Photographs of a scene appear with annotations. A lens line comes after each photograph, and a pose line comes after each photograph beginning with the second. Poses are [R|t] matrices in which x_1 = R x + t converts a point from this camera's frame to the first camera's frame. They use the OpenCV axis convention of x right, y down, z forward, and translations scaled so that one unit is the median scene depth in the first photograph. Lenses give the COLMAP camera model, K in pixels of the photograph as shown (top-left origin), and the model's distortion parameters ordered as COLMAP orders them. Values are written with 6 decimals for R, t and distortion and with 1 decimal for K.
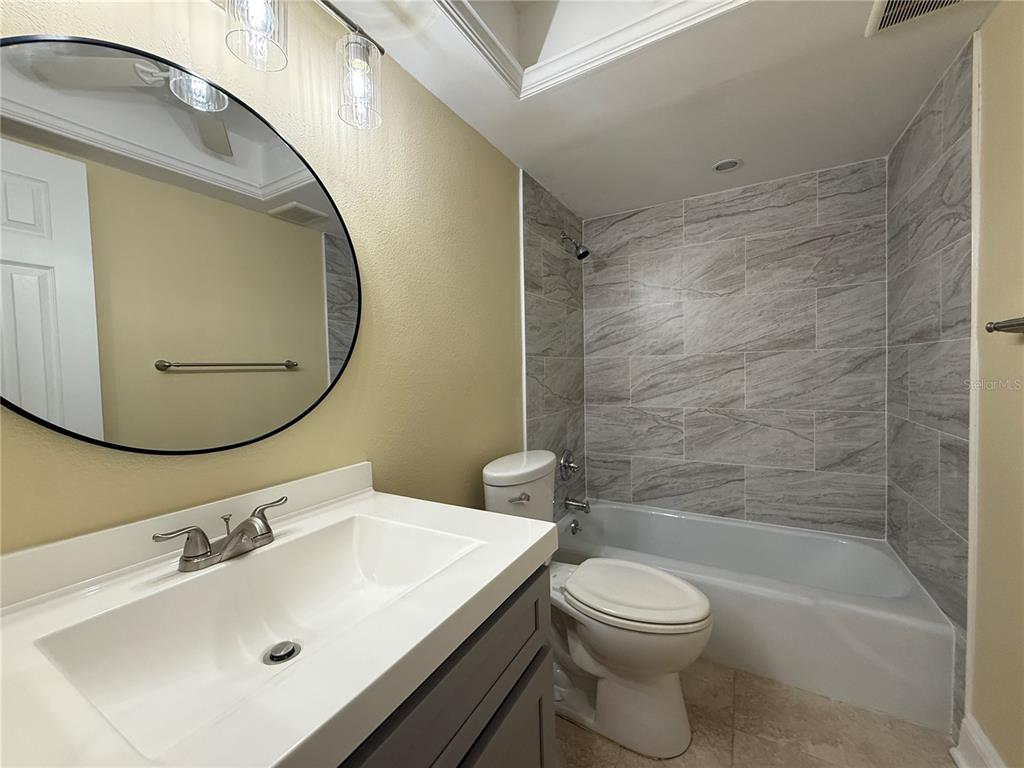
lens RADIAL K [[408.9, 0, 508.3], [0, 408.9, 383.4], [0, 0, 1]] dist [-0.000569, 0.000655]
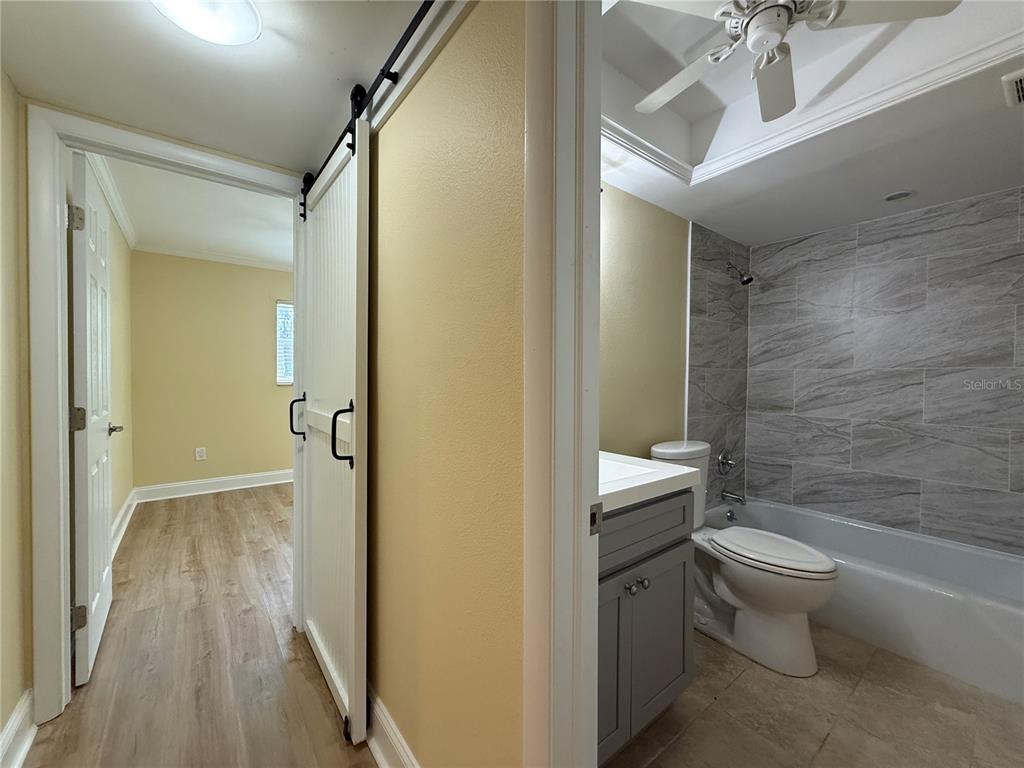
lens RADIAL K [[408.9, 0, 508.3], [0, 408.9, 383.4], [0, 0, 1]] dist [-0.000569, 0.000655]
pose [[0.925357, 0.037231, -0.377265, 0.004003], [-0.043646, 0.999011, -0.008466, 0.015288], [0.376577, 0.024300, 0.926067, -0.322565]]
